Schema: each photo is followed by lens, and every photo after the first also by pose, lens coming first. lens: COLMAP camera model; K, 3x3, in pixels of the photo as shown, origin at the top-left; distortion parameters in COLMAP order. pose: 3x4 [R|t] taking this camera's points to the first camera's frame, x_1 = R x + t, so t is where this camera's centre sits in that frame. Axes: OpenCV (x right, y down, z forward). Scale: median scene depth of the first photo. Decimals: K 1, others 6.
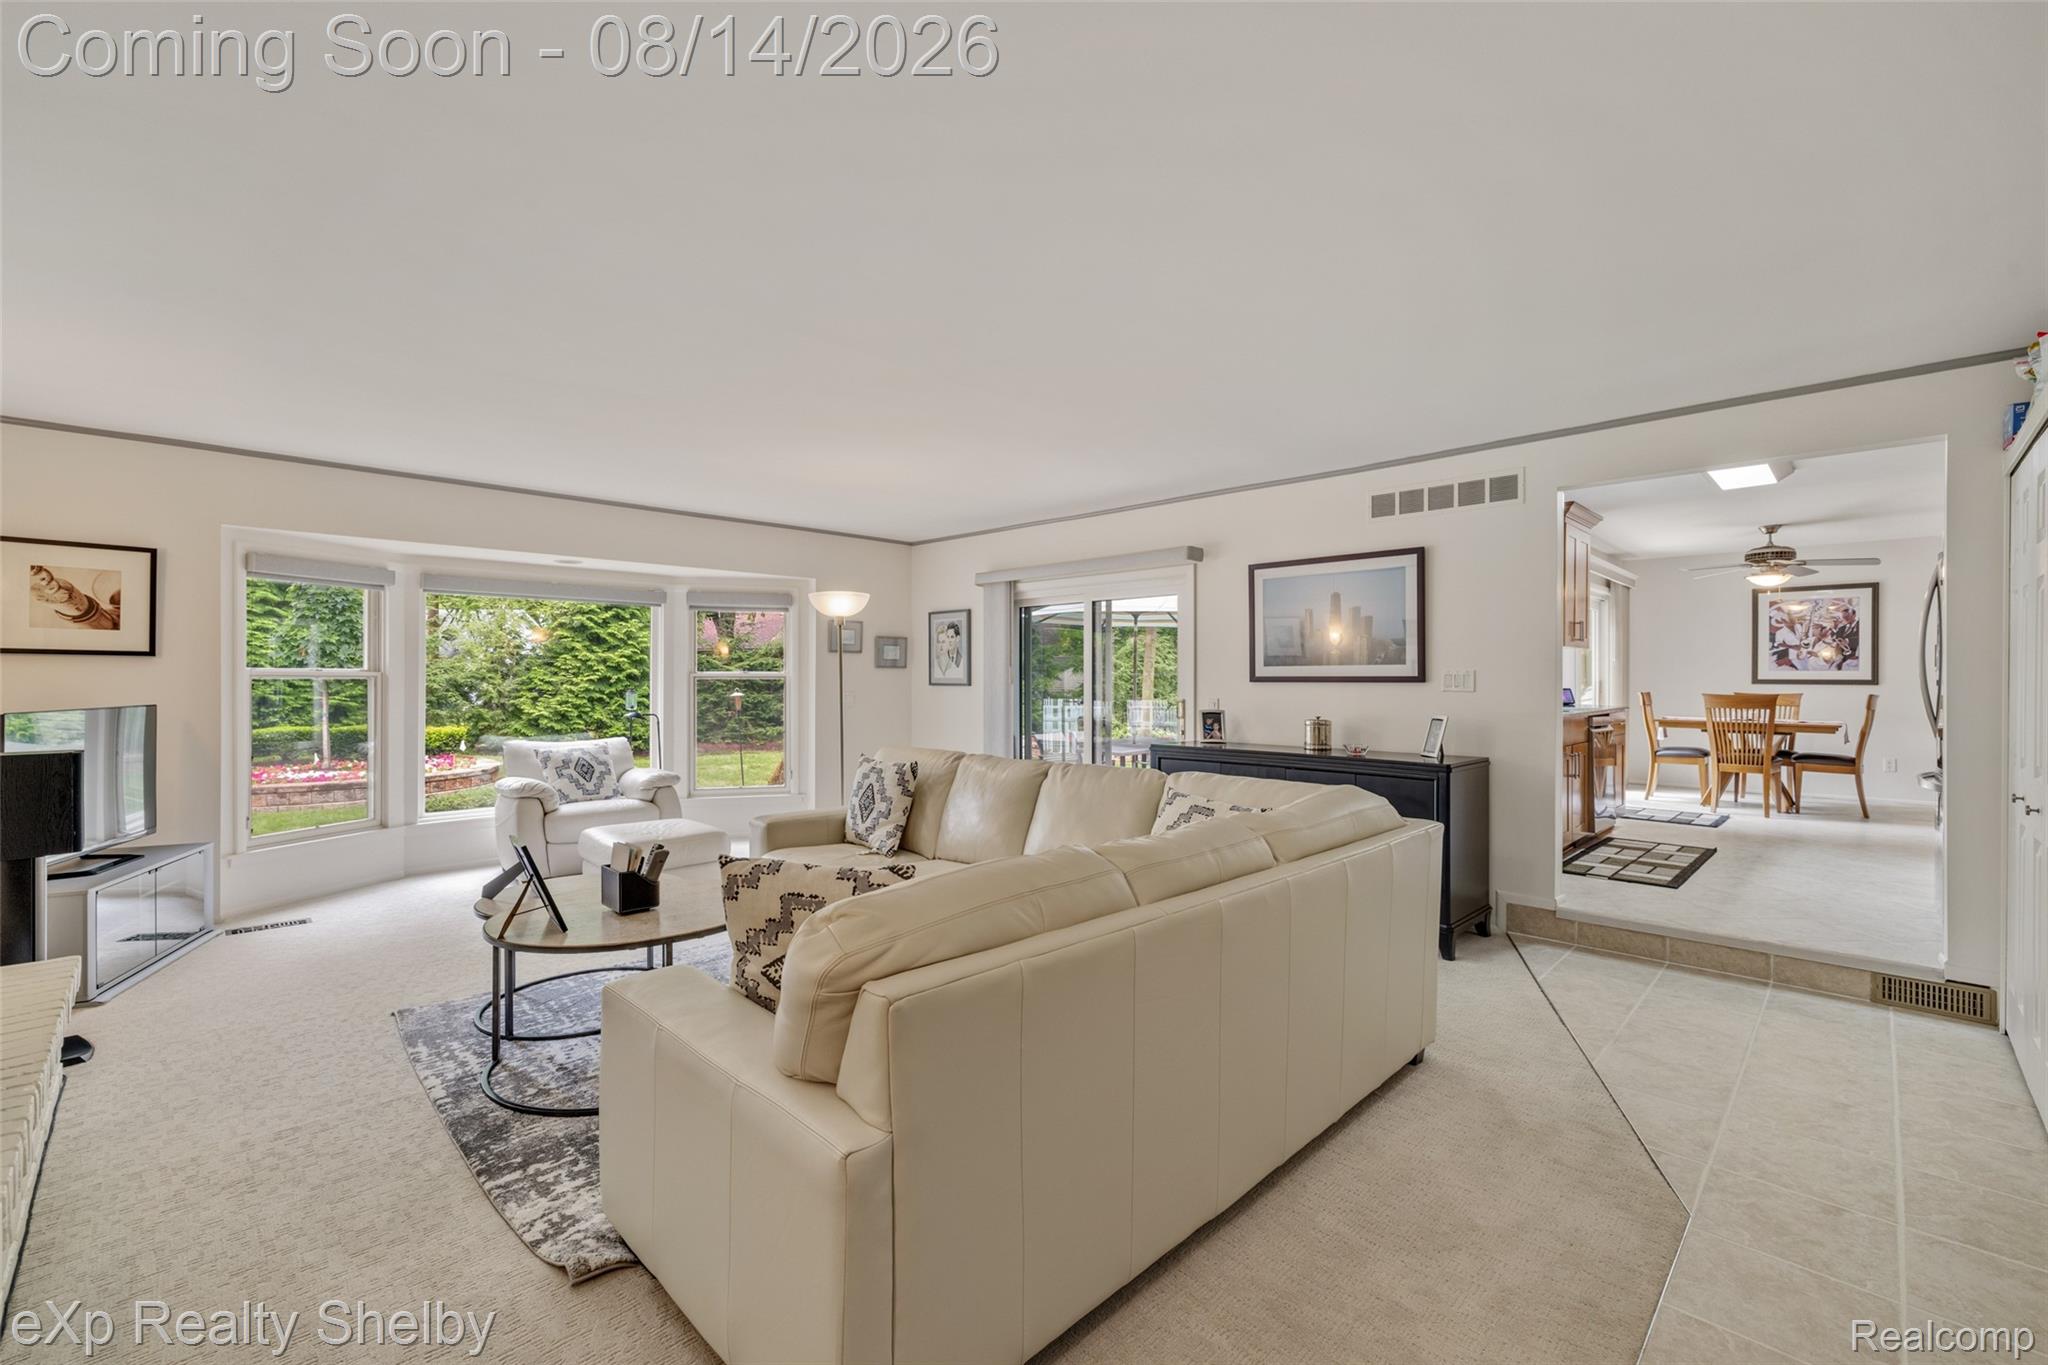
lens RADIAL K [[858.9, 0, 1024.0], [0, 858.9, 682.5], [0, 0, 1]] dist [0.000835, -0.000148]
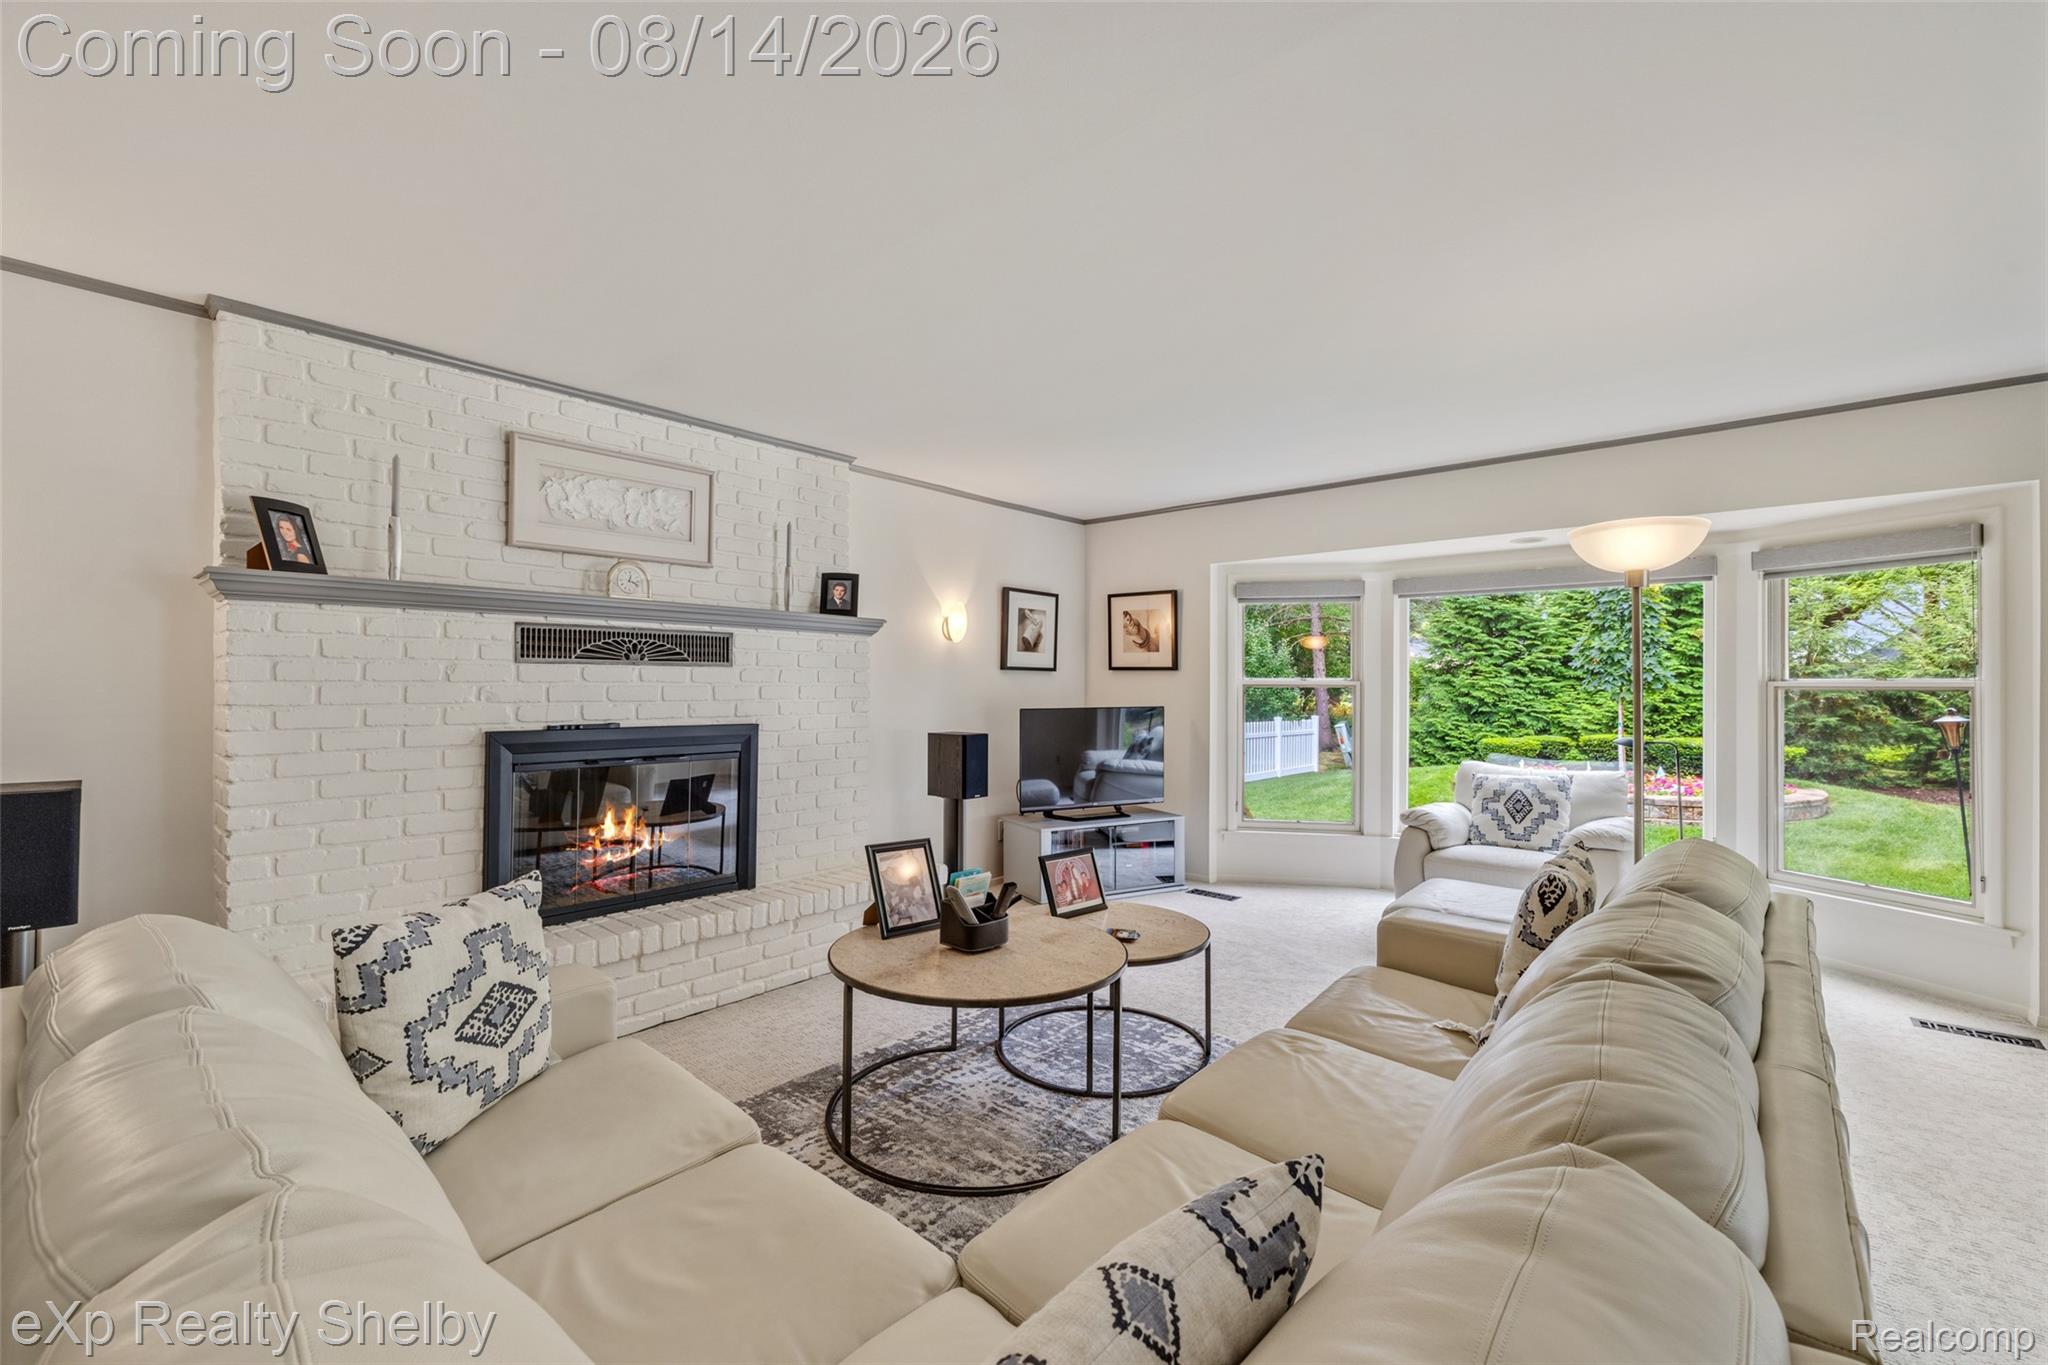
lens RADIAL K [[858.9, 0, 1024.0], [0, 858.9, 682.5], [0, 0, 1]] dist [0.000835, -0.000148]
pose [[0.080137, -0.001874, -0.996782, 0.298554], [-0.007302, 0.999970, -0.002467, -0.006758], [0.996757, 0.007476, 0.080121, 0.660023]]
